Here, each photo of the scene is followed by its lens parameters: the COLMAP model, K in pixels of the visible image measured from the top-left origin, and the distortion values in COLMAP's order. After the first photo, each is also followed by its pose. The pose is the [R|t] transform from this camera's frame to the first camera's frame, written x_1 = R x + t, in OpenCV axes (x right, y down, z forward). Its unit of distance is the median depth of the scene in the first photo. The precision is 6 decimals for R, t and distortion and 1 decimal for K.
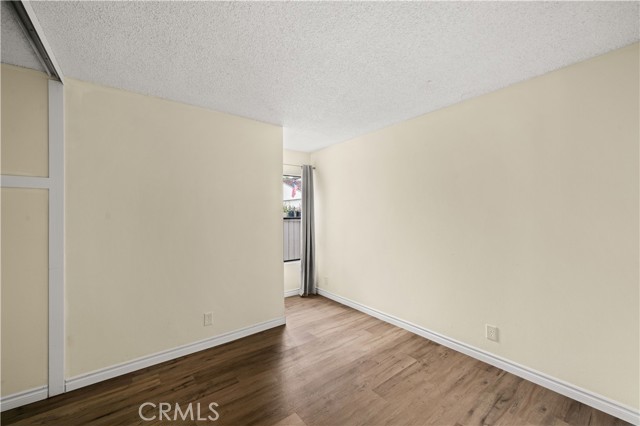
lens RADIAL K [[249.4, 0, 321.0], [0, 249.4, 214.5], [0, 0, 1]] dist [0.000820, -0.000083]
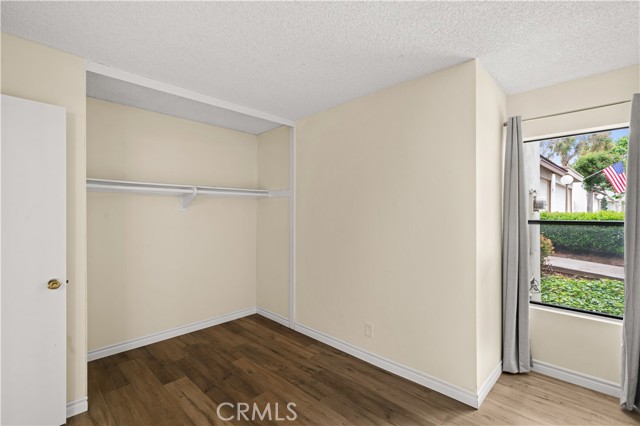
lens RADIAL K [[299.5, 0, 316.8], [0, 299.5, 211.9], [0, 0, 1]] dist [0.004134, 0.000190]
pose [[0.135777, 0.002990, -0.990735, 0.670801], [-0.015892, 0.999873, 0.000840, 0.015080], [0.990612, 0.015630, 0.135807, 0.807669]]
